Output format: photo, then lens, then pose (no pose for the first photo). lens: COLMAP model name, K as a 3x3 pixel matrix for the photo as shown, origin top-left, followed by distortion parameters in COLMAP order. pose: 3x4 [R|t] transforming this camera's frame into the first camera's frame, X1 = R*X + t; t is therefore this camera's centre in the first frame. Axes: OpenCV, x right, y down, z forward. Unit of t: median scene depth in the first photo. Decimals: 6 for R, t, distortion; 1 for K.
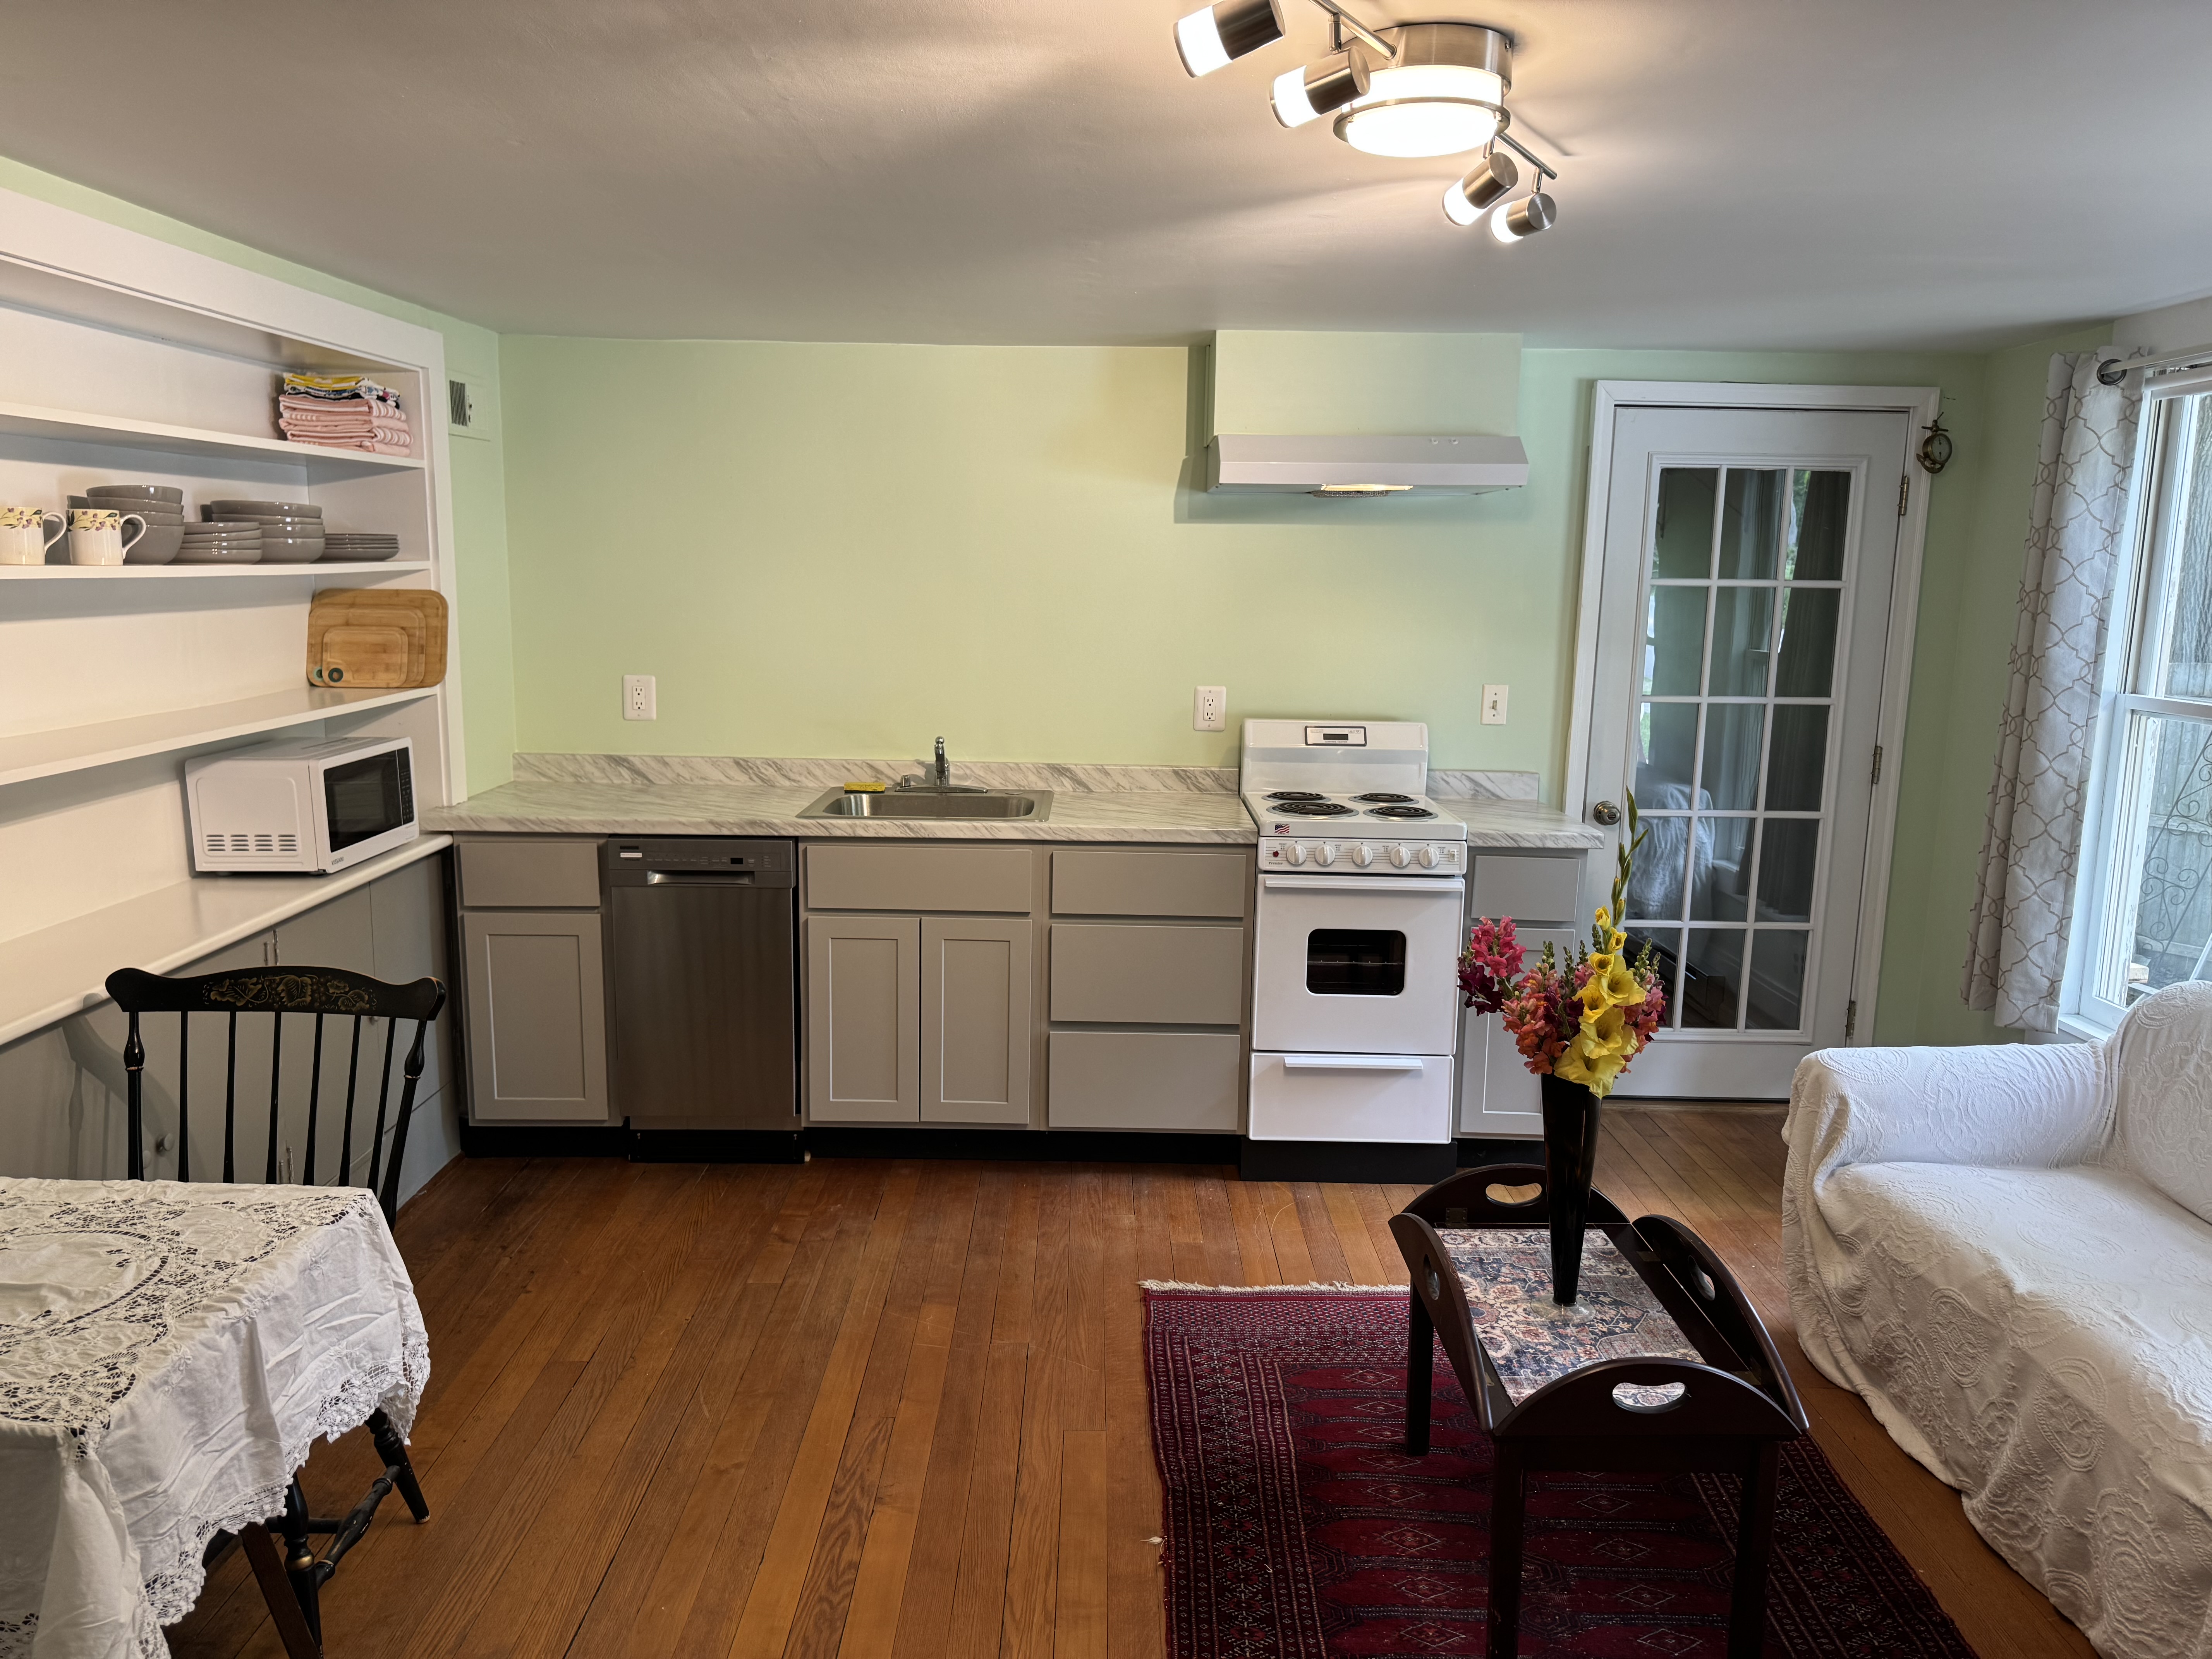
lens RADIAL K [[1554.6, 0, 1116.5], [0, 1554.6, 829.6], [0, 0, 1]] dist [0.059831, -0.074043]
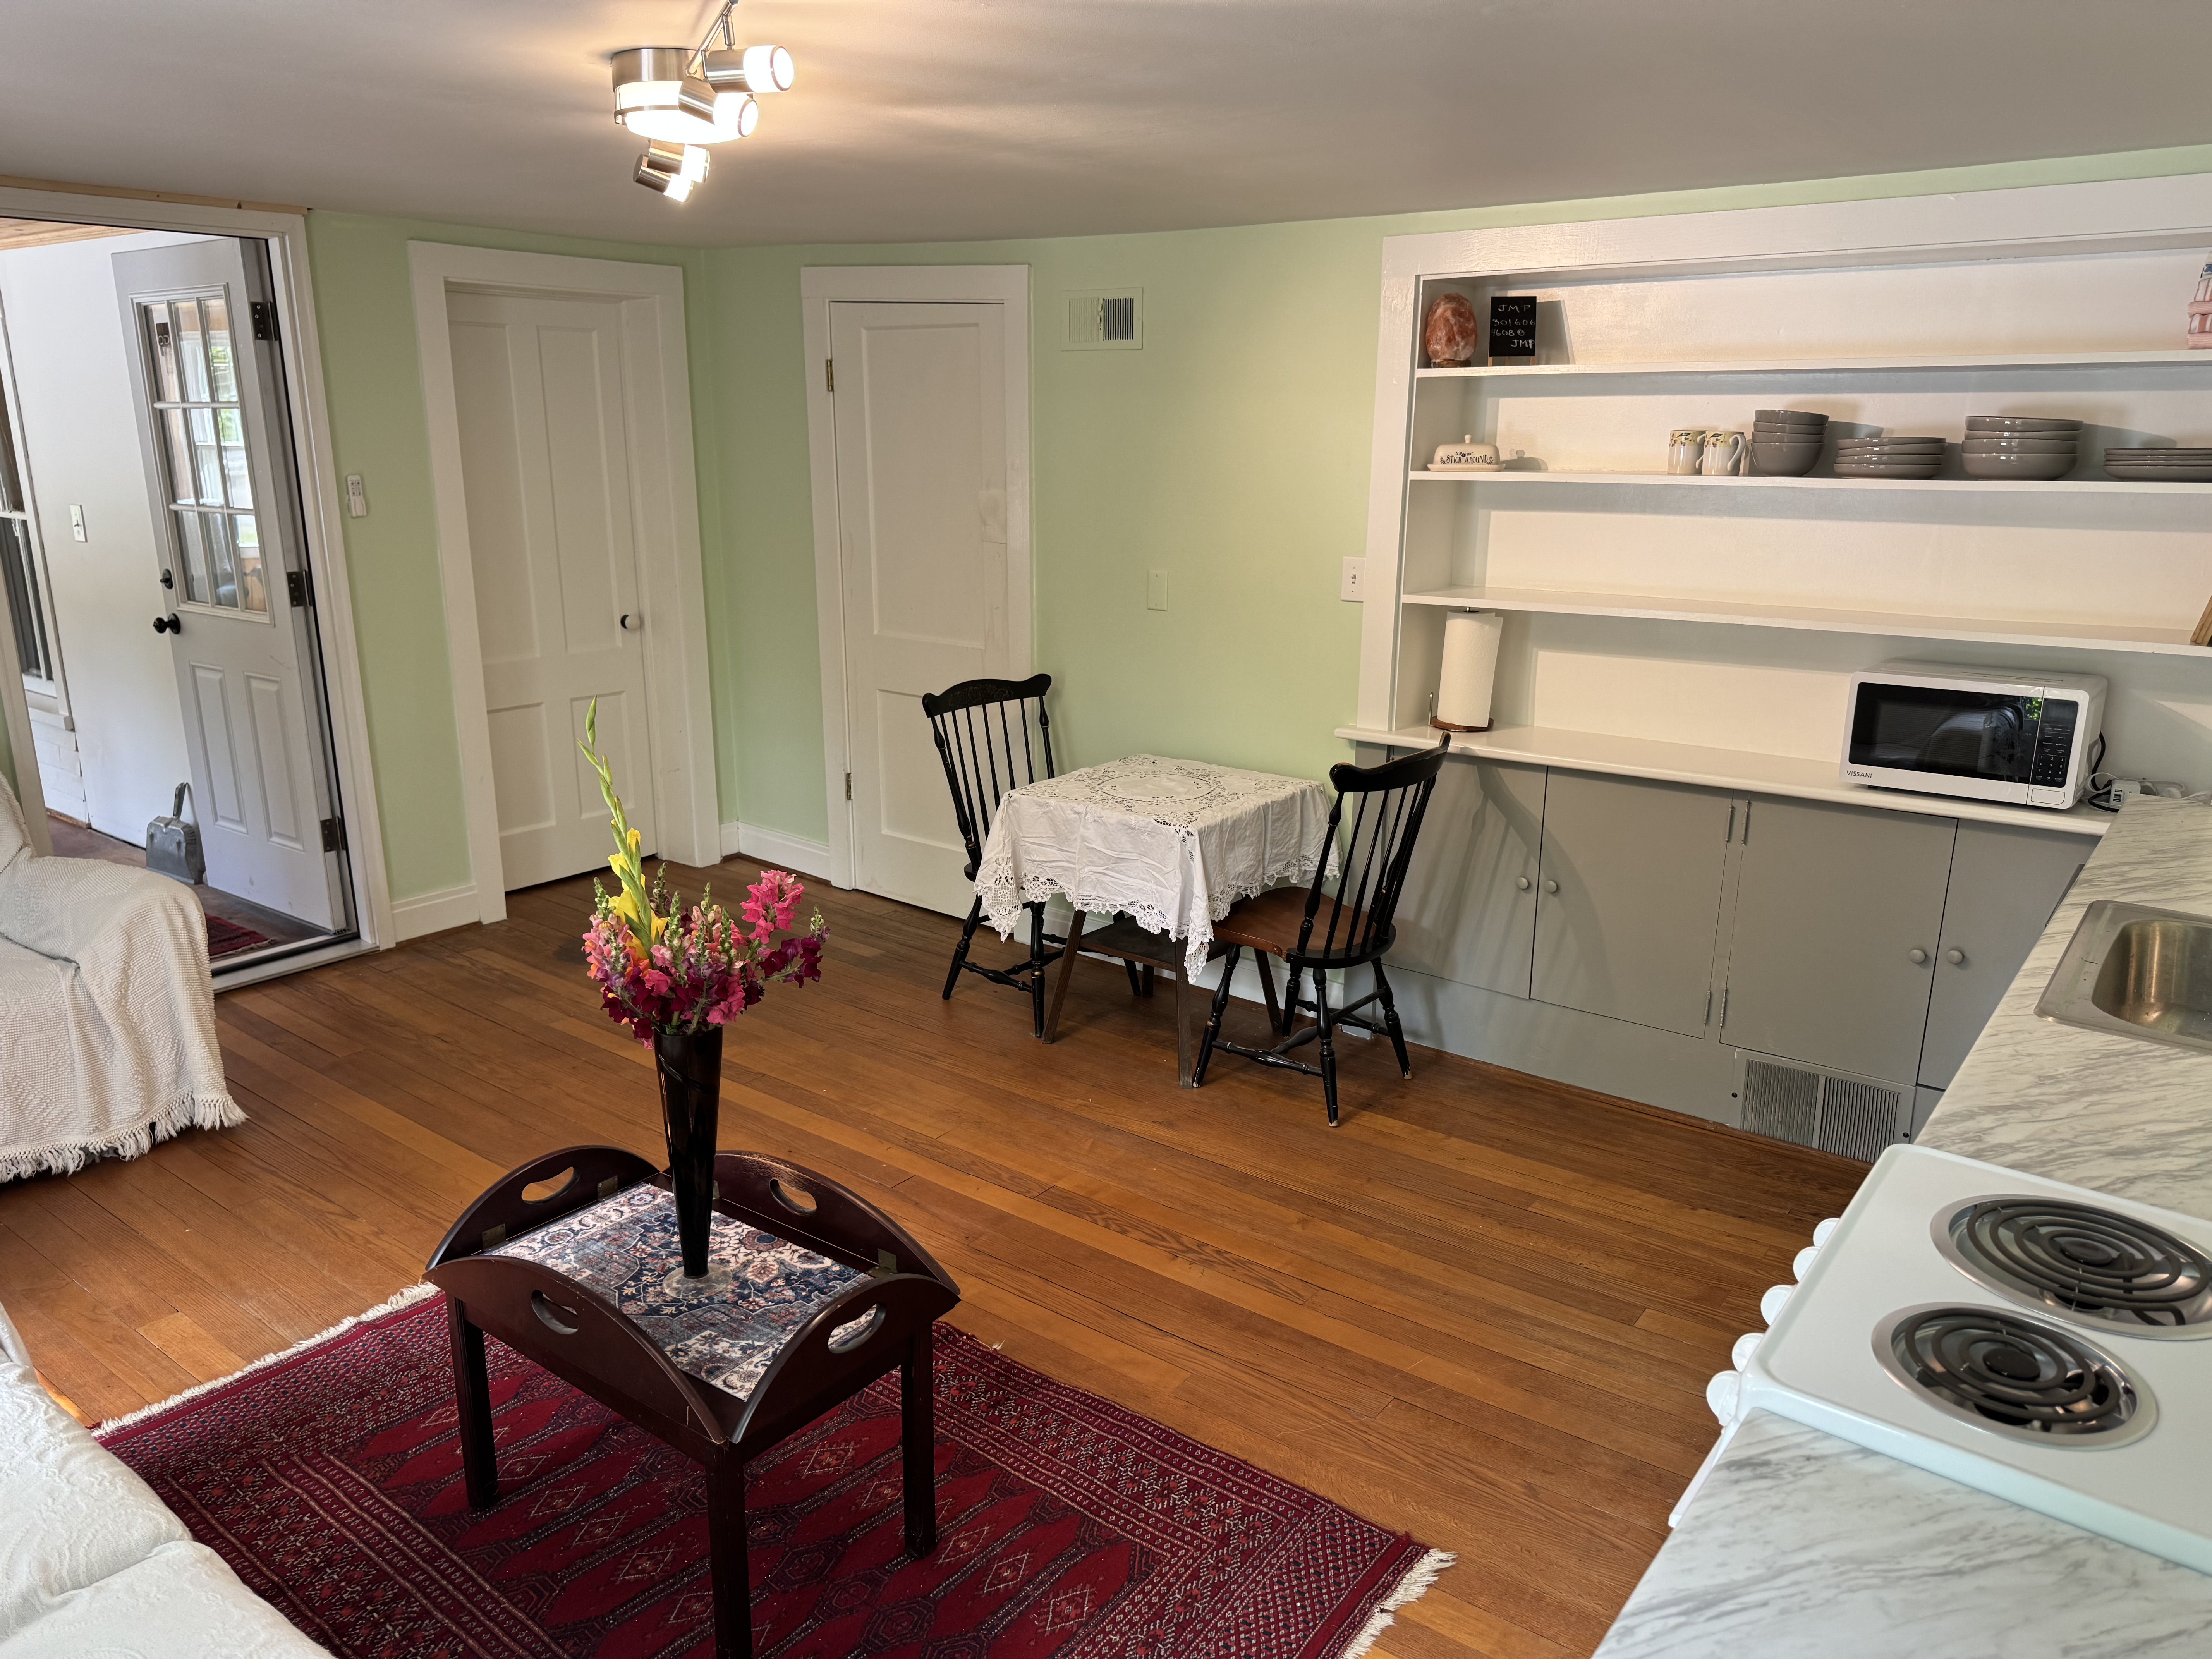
lens RADIAL K [[1554.6, 0, 1113.9], [0, 1554.6, 846.3], [0, 0, 1]] dist [0.059831, -0.074043]
pose [[-0.605659, 0.185442, -0.773814, 0.514149], [-0.149255, 0.928730, 0.339388, -0.182710], [0.781601, 0.321049, -0.534815, 1.024173]]
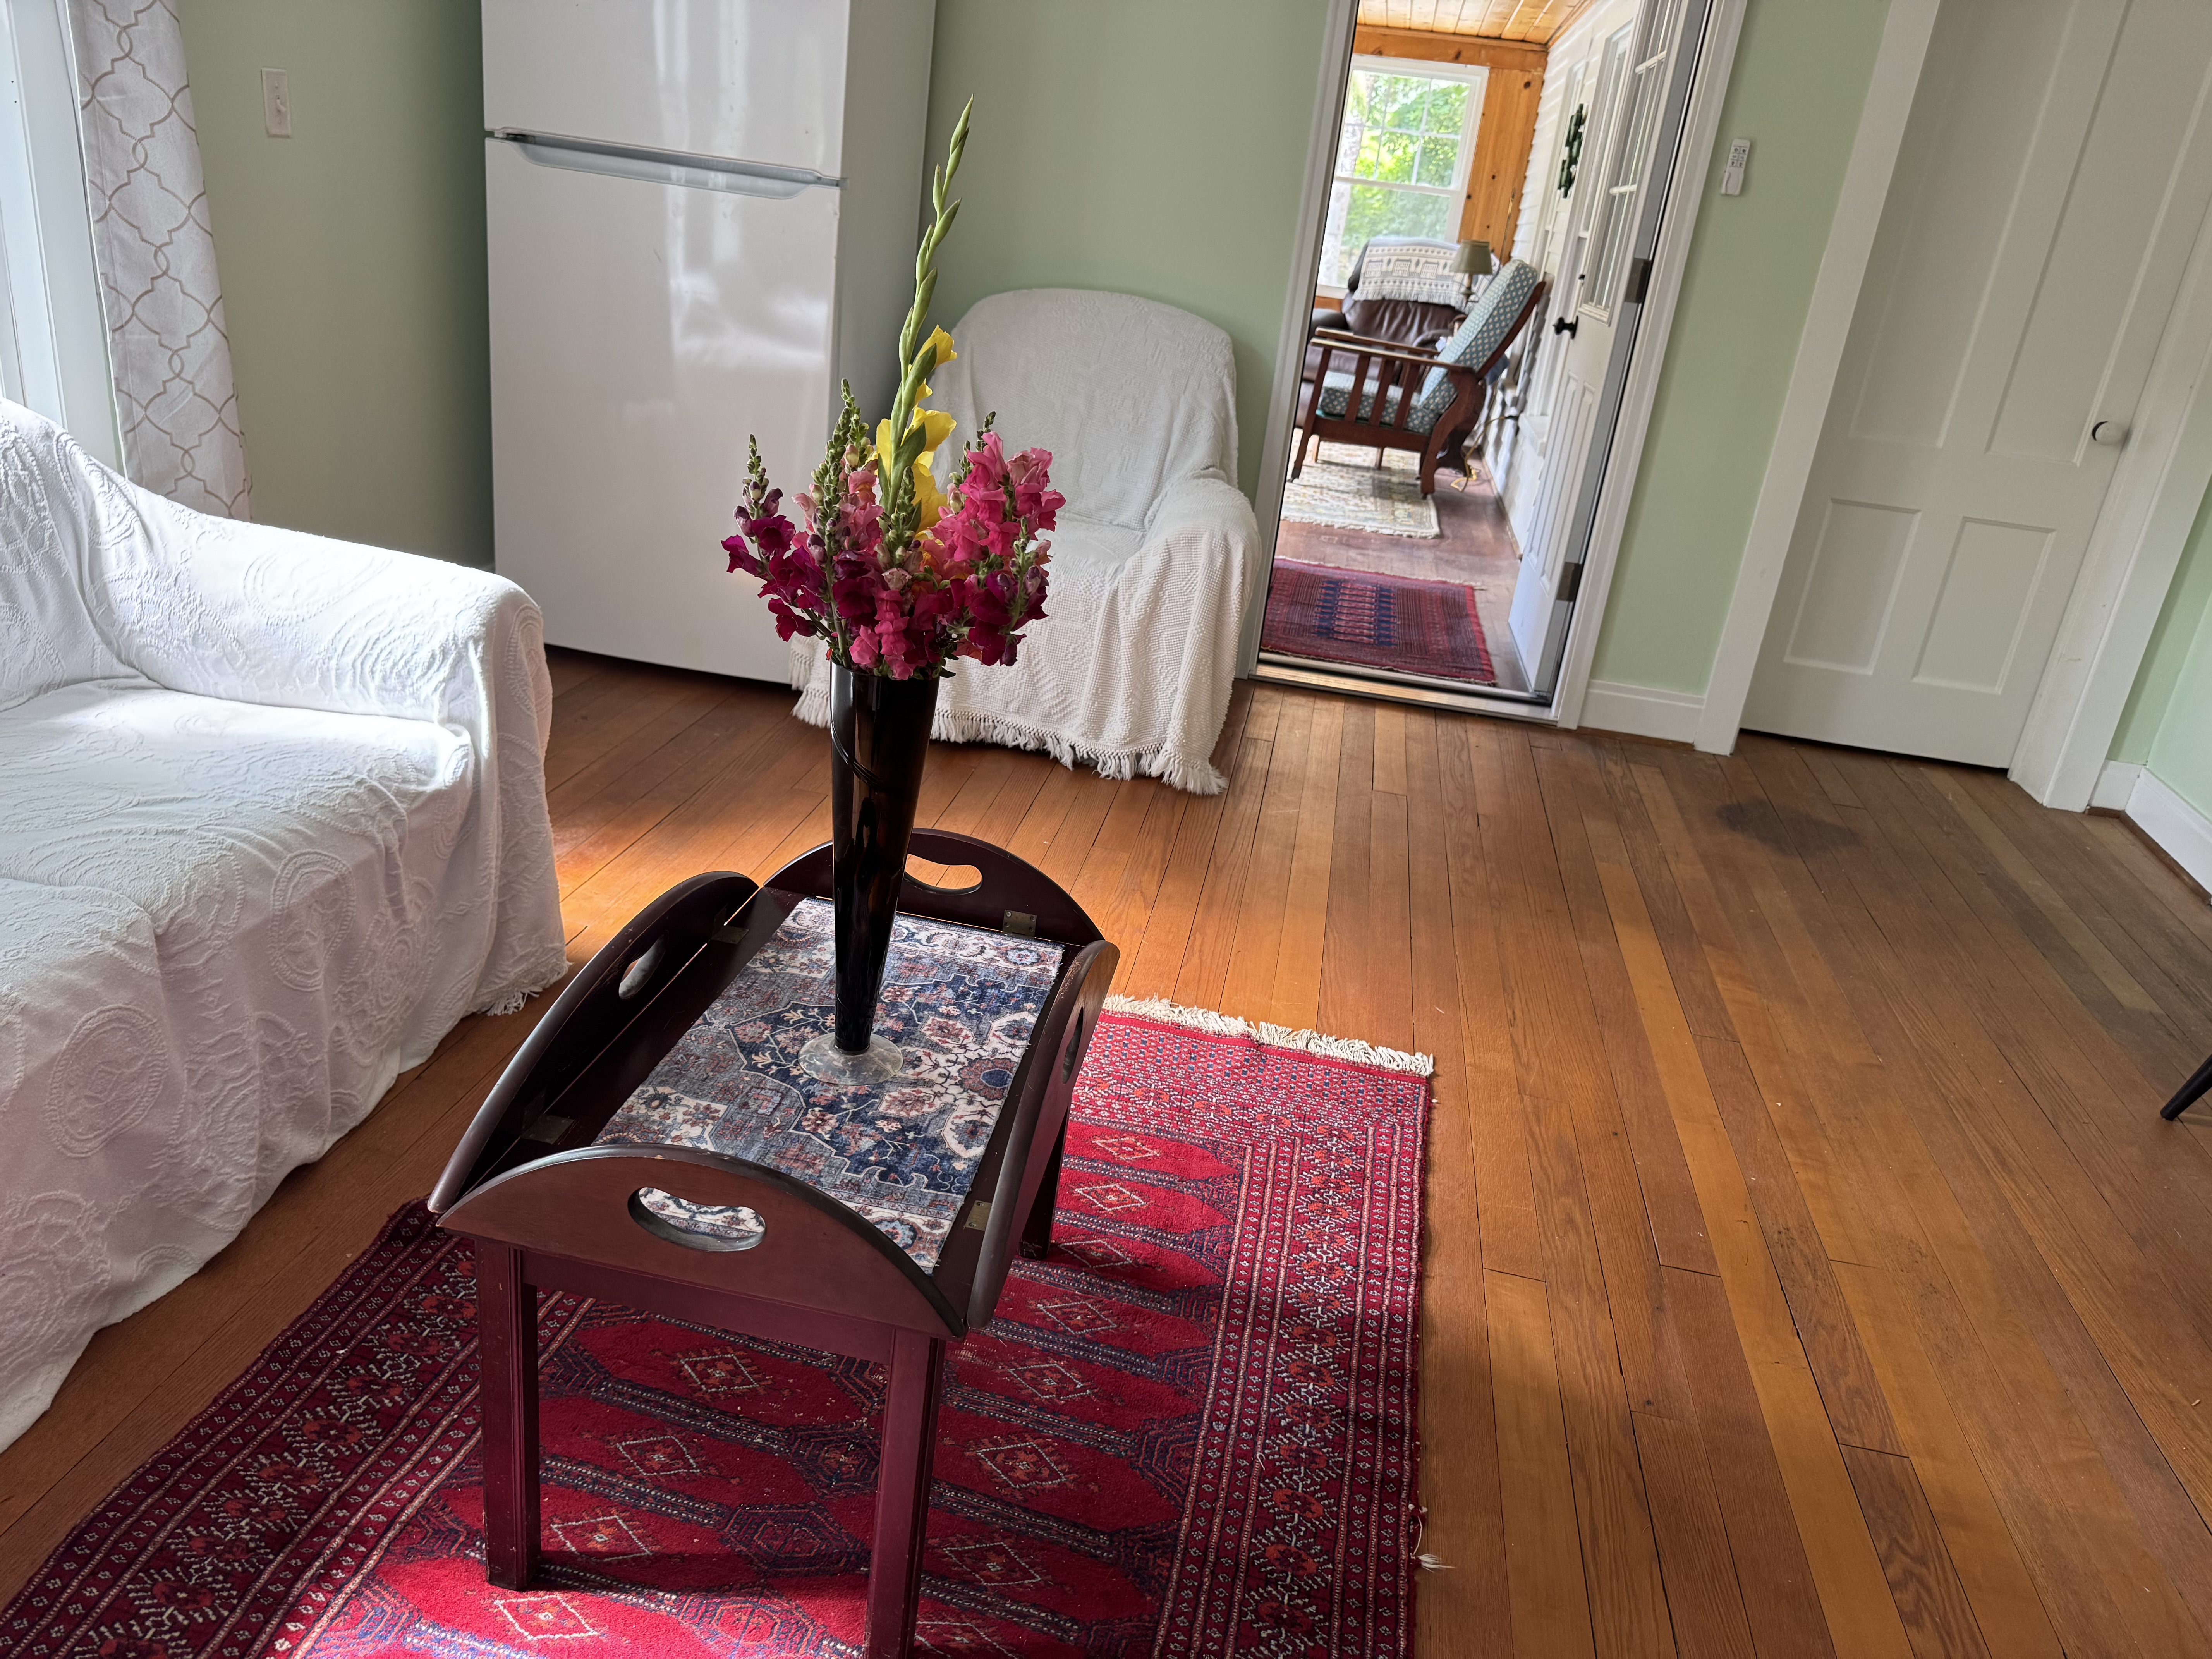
lens RADIAL K [[1554.6, 0, 1093.6], [0, 1554.6, 831.8], [0, 0, 1]] dist [0.059831, -0.074043]
pose [[-0.974760, -0.191720, 0.114396, 0.089667], [-0.103898, 0.843086, 0.527647, -0.063021], [-0.197607, 0.502444, -0.841725, 0.921995]]
